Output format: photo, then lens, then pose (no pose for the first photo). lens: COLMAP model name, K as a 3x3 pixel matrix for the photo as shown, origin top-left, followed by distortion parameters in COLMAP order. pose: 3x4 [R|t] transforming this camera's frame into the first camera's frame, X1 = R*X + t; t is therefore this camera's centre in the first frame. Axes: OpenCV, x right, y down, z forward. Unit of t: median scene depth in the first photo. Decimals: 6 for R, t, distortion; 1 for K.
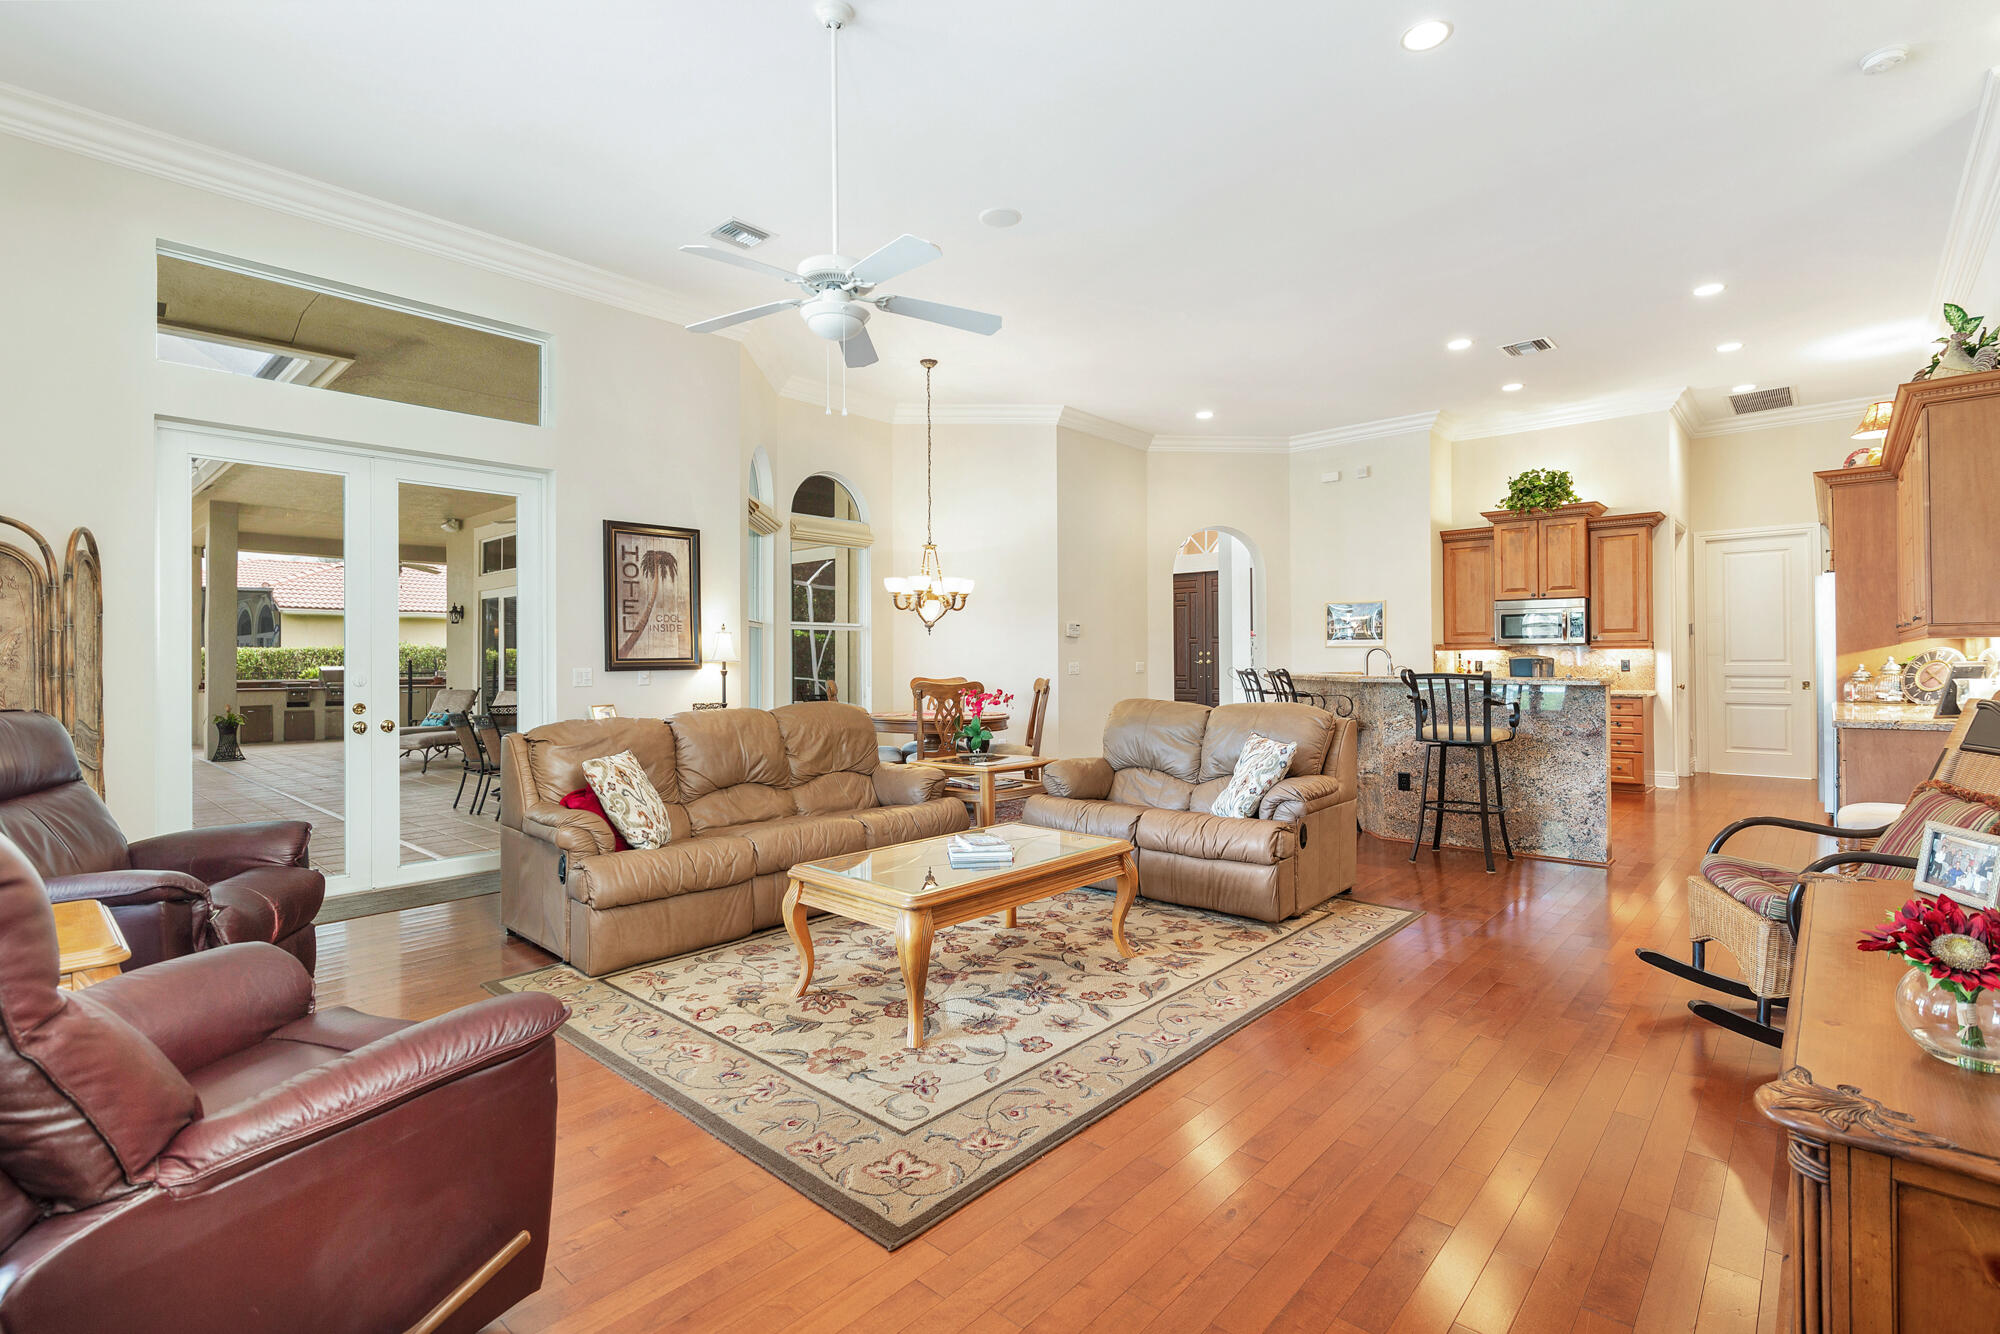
lens RADIAL K [[914.1, 0, 1002.4], [0, 914.1, 652.7], [0, 0, 1]] dist [-0.001896, -0.000710]
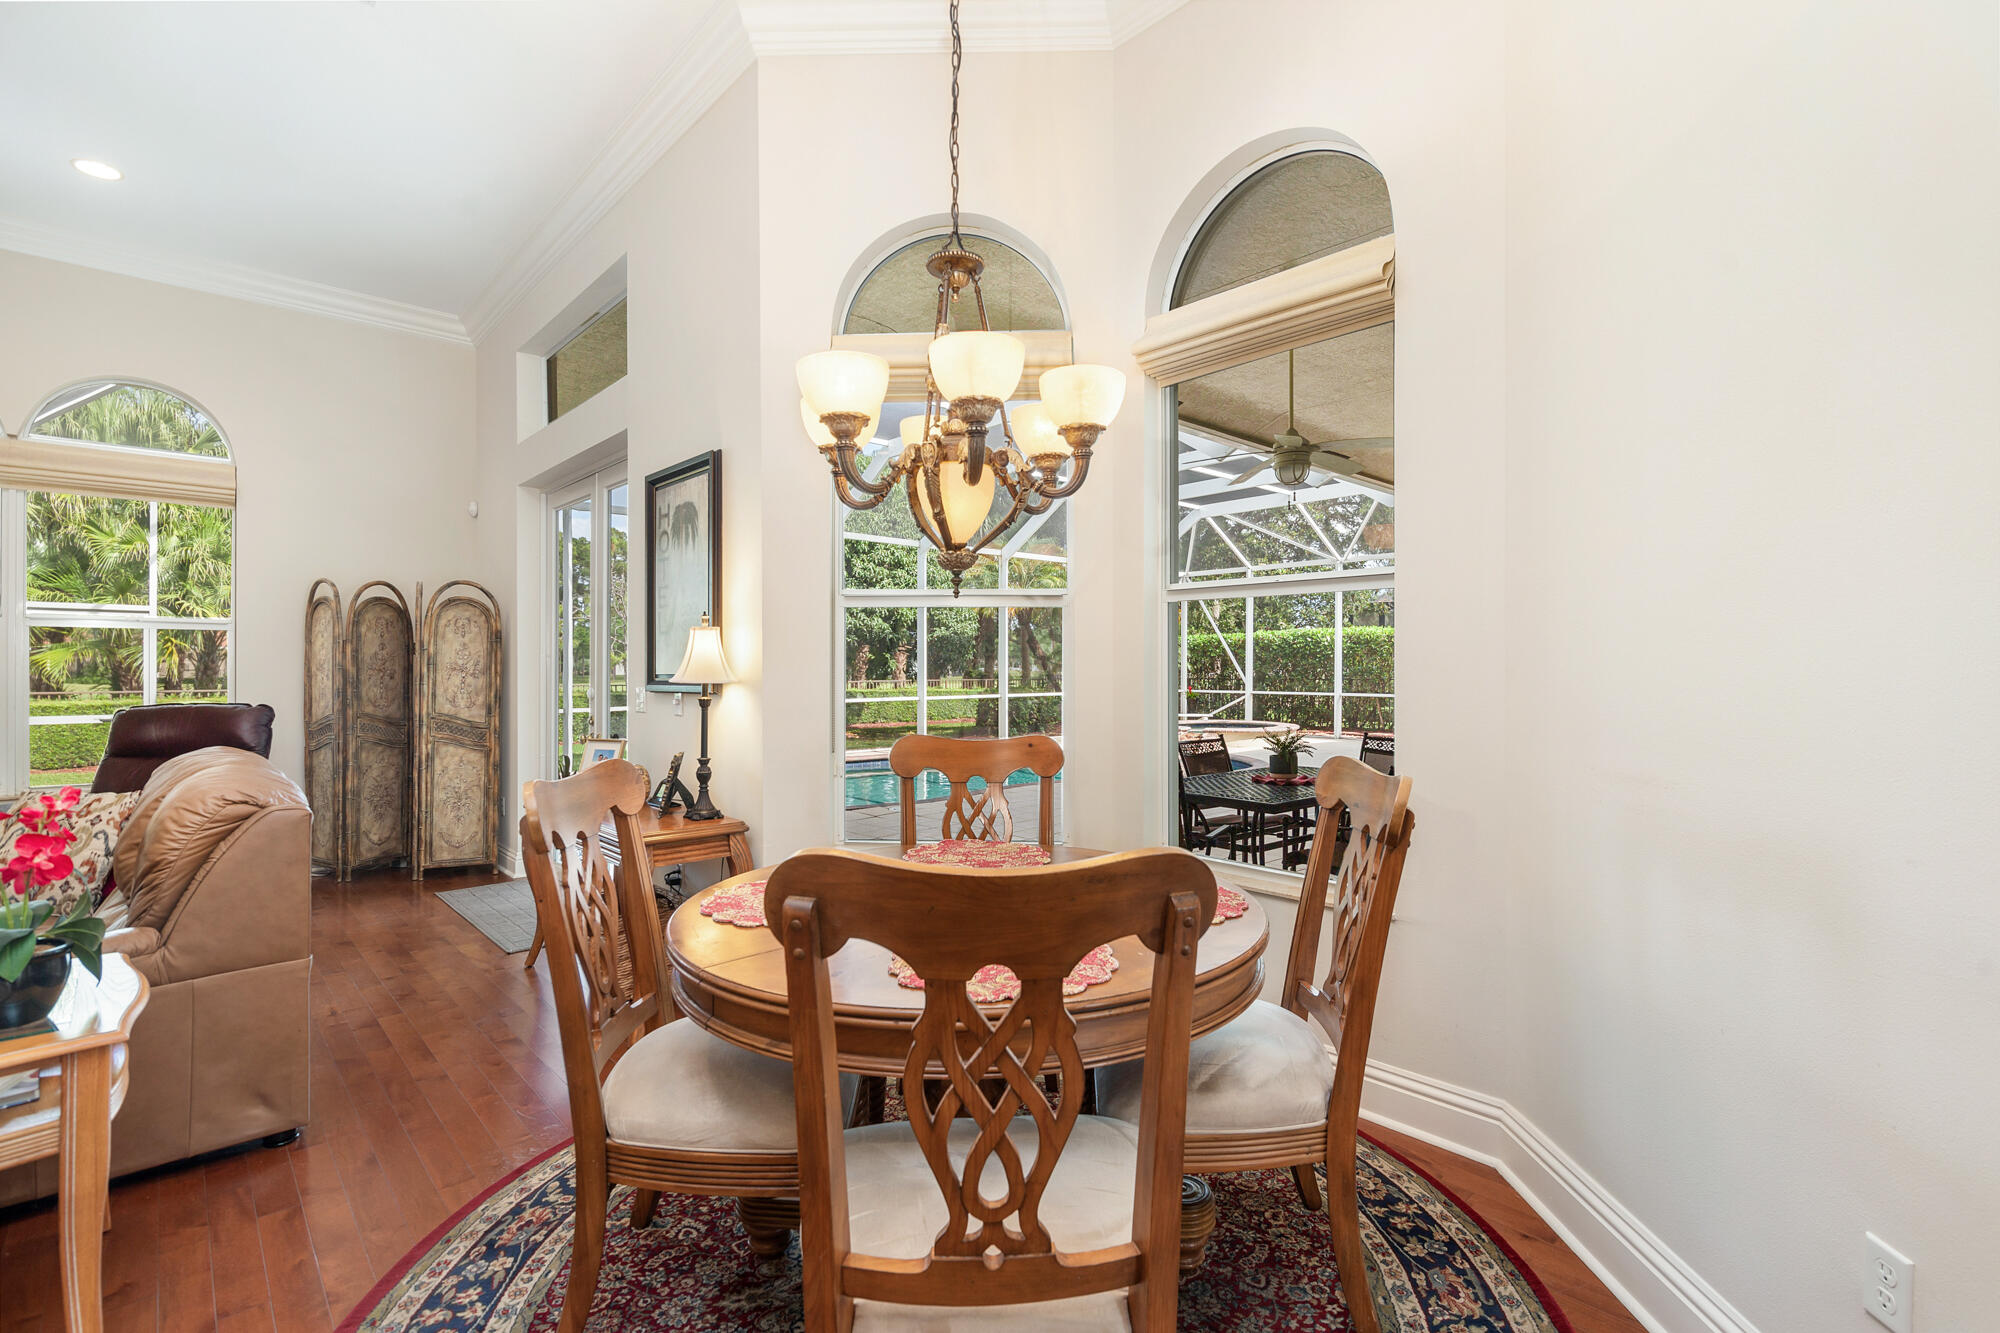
lens RADIAL K [[914.1, 0, 1006.7], [0, 914.1, 664.0], [0, 0, 1]] dist [-0.001896, -0.000710]
pose [[-0.081164, 0.002546, -0.996698, 0.208233], [0.009938, 0.999949, 0.001745, 0.000313], [0.996651, -0.009763, -0.081185, 1.155210]]
